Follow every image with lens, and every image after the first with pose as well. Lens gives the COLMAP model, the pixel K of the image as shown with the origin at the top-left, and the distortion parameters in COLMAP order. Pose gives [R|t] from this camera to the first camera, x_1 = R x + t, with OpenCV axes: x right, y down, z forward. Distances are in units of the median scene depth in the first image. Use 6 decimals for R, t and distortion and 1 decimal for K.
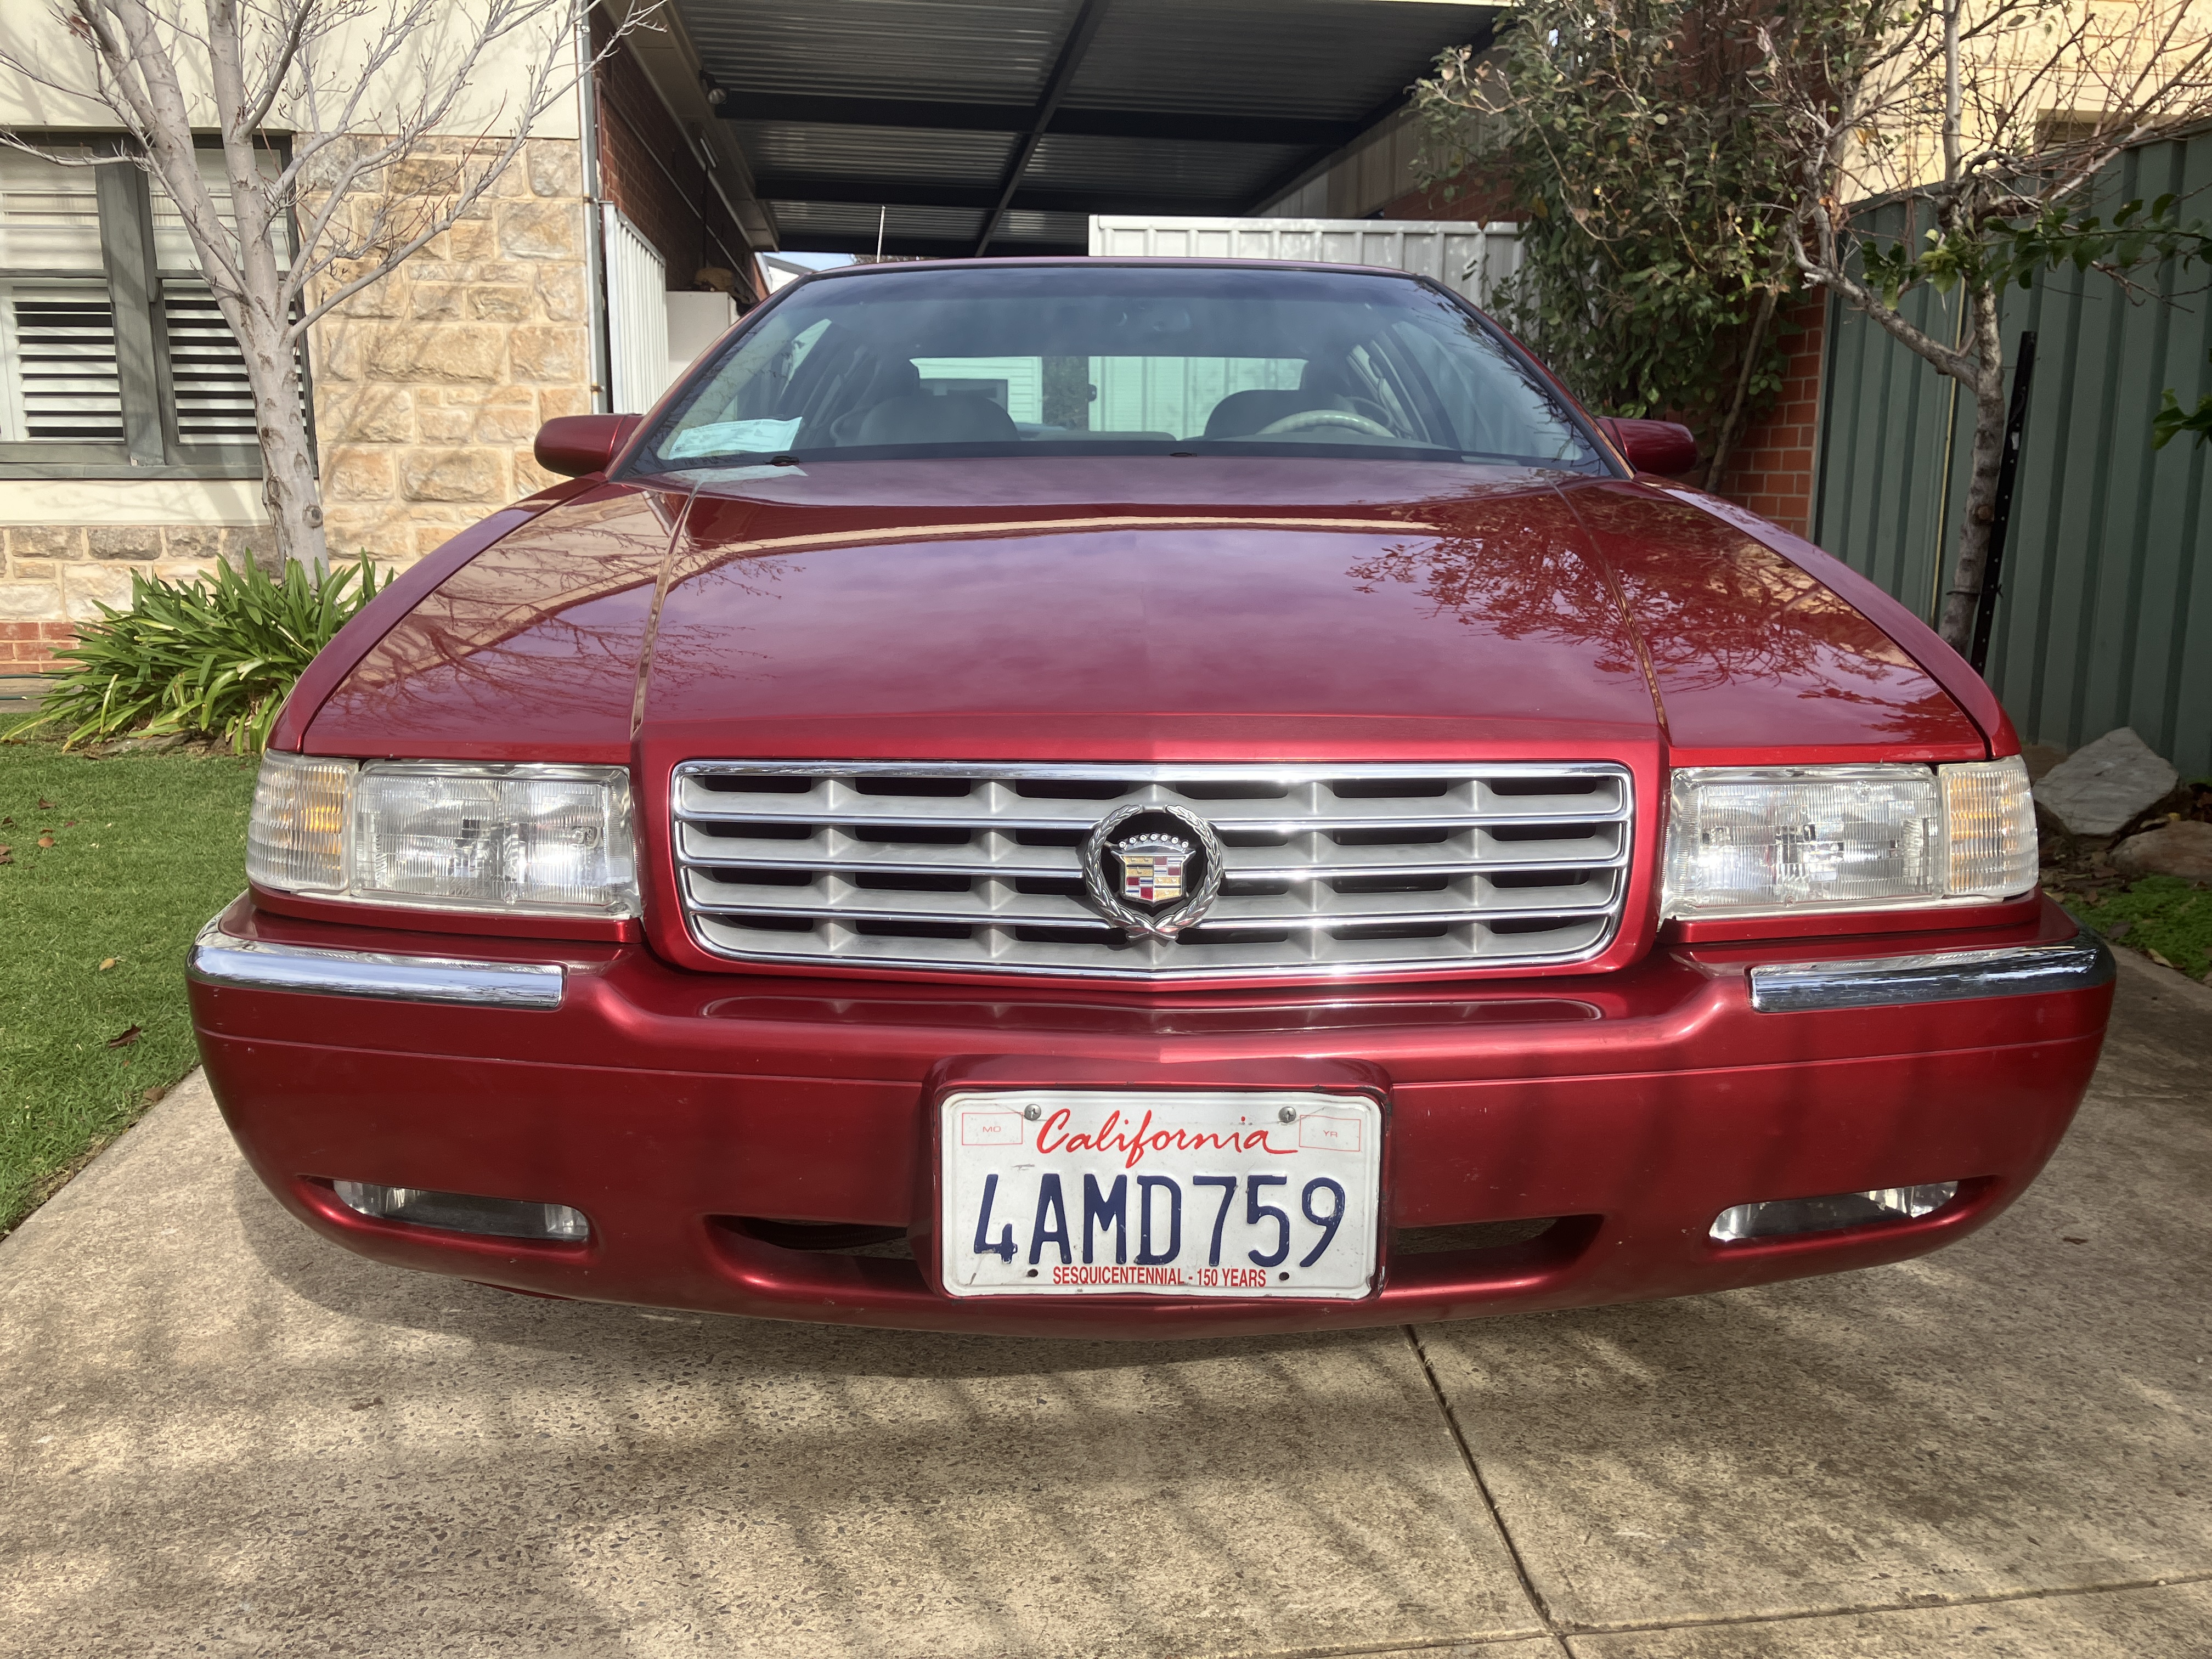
lens RADIAL K [[1830.7, 0, 1107.3], [0, 1830.7, 819.6], [0, 0, 1]] dist [0.006990, 0.015886]
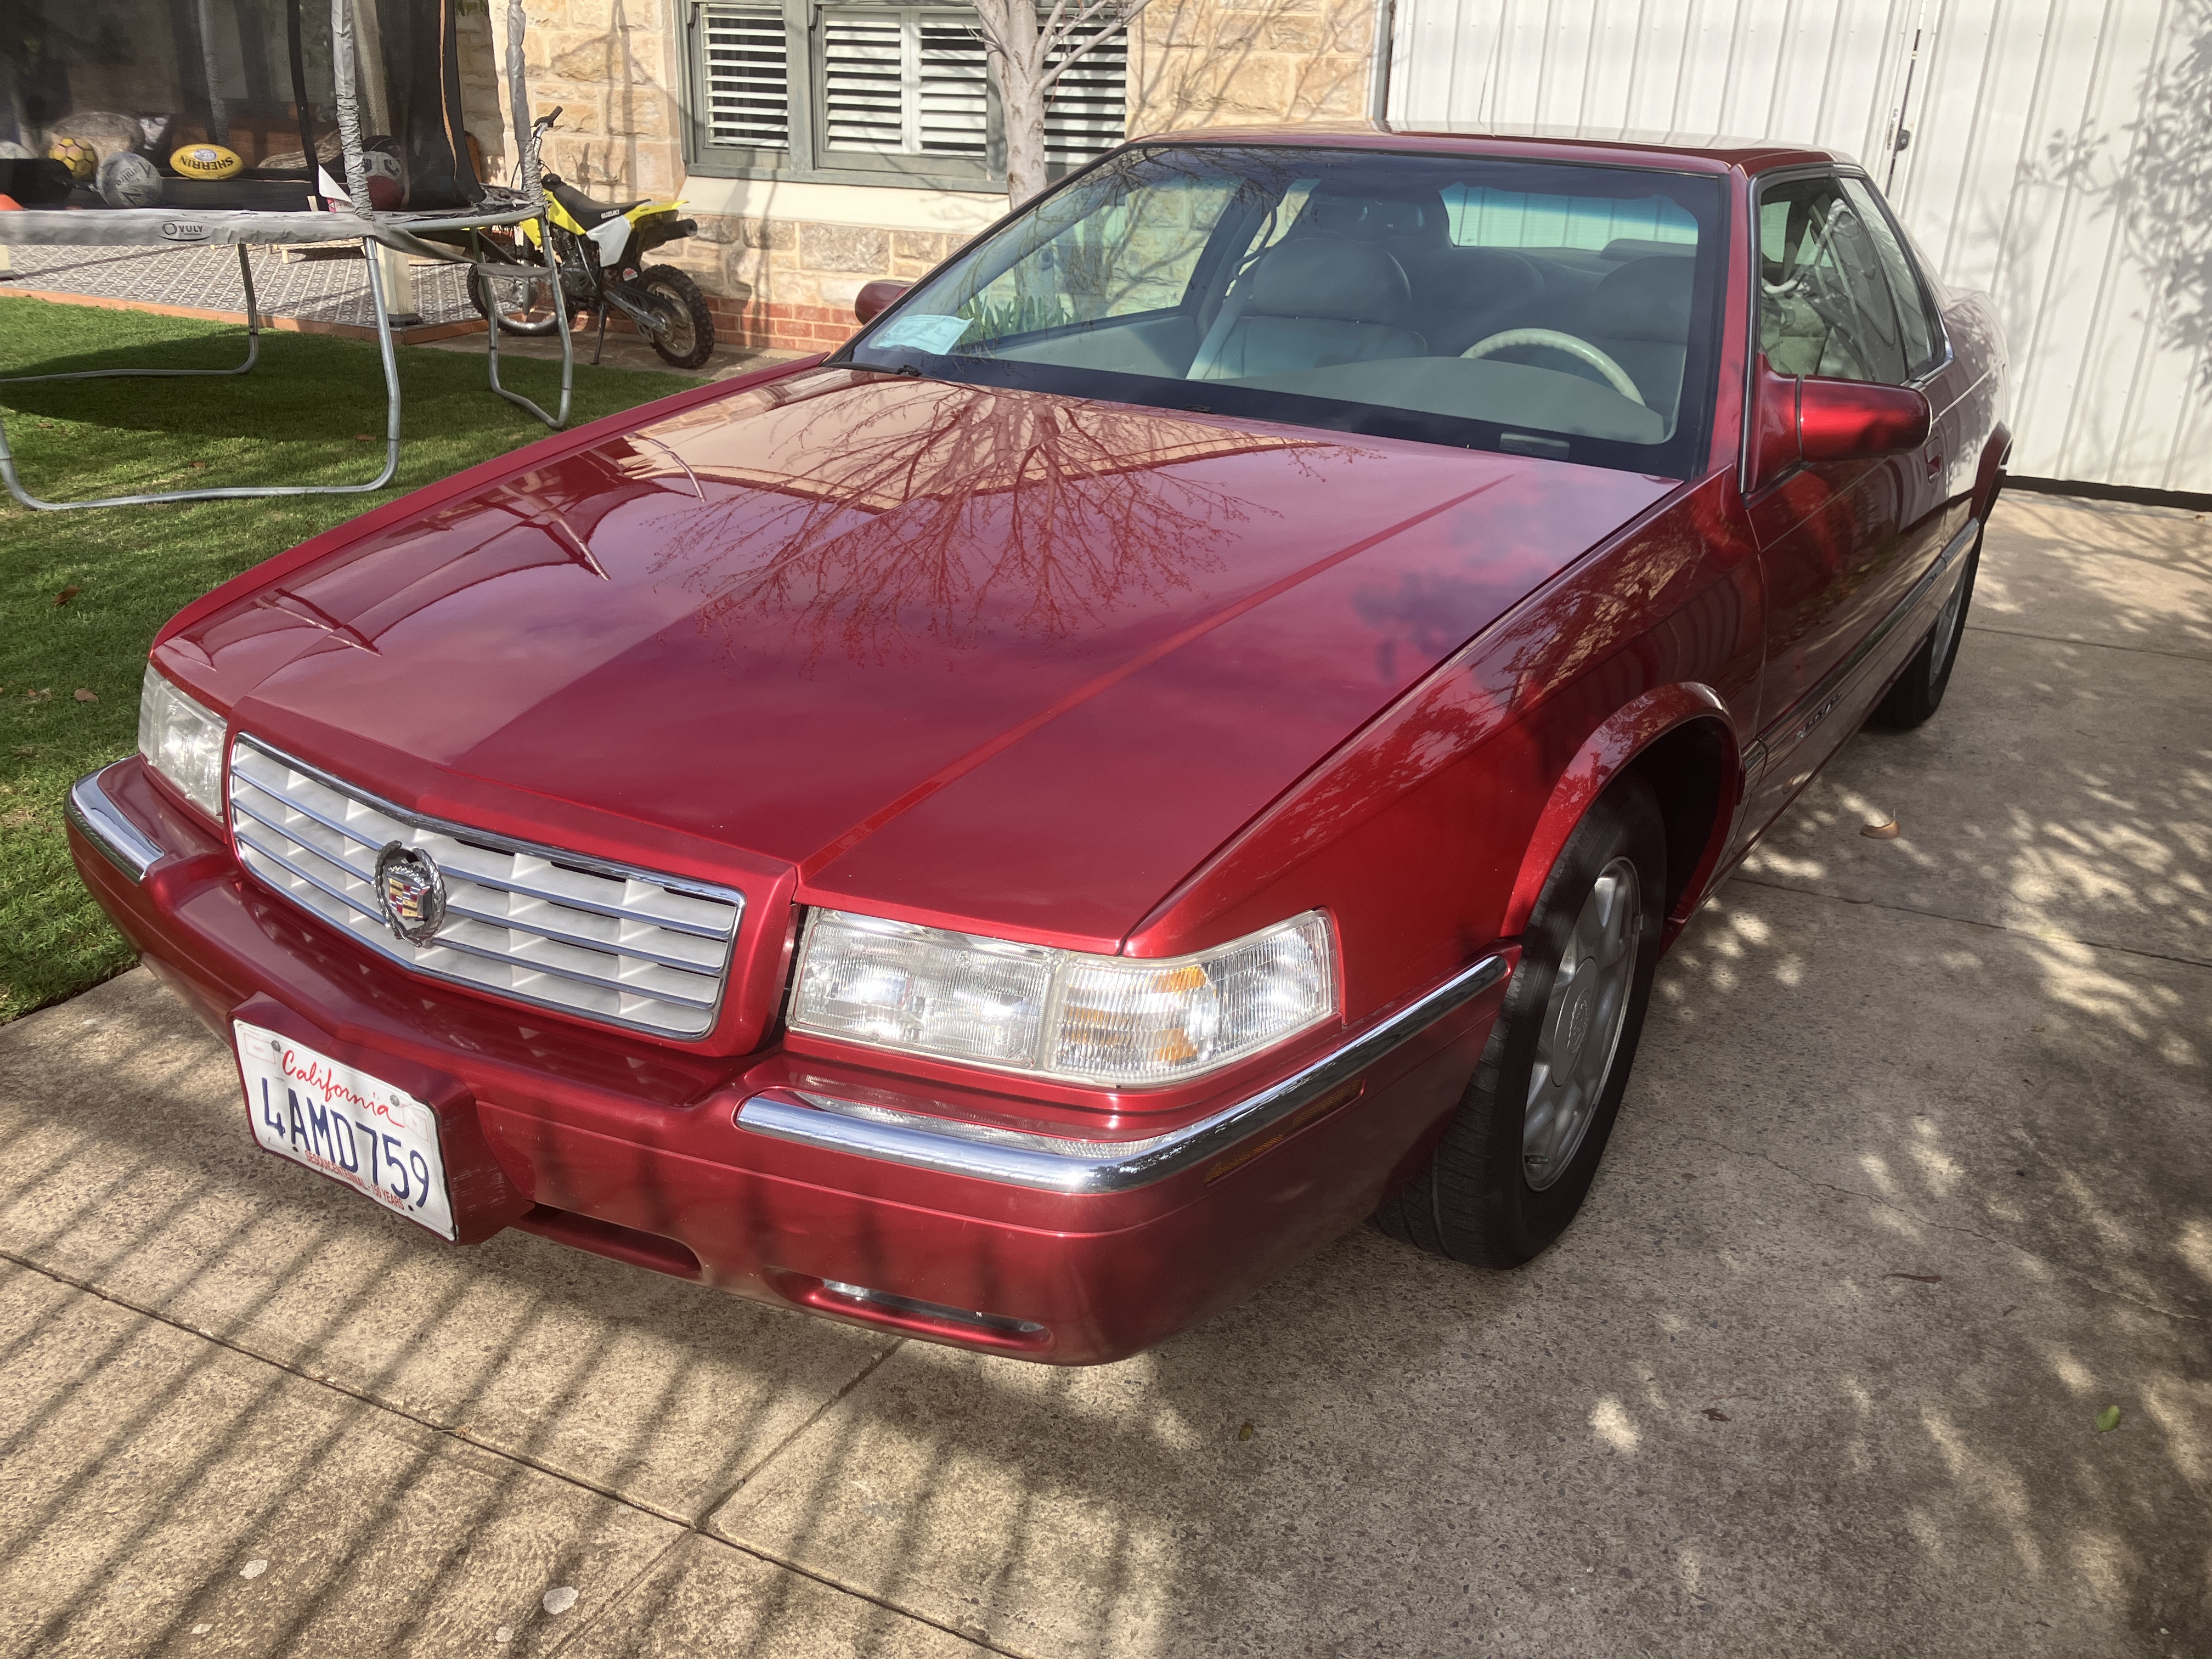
lens RADIAL K [[1830.7, 0, 1098.6], [0, 1830.7, 835.5], [0, 0, 1]] dist [0.006990, 0.015886]
pose [[0.843455, 0.225875, -0.487406, 1.131780], [-0.130899, 0.966376, 0.221322, -0.388353], [0.521009, -0.122874, 0.844661, 0.148992]]
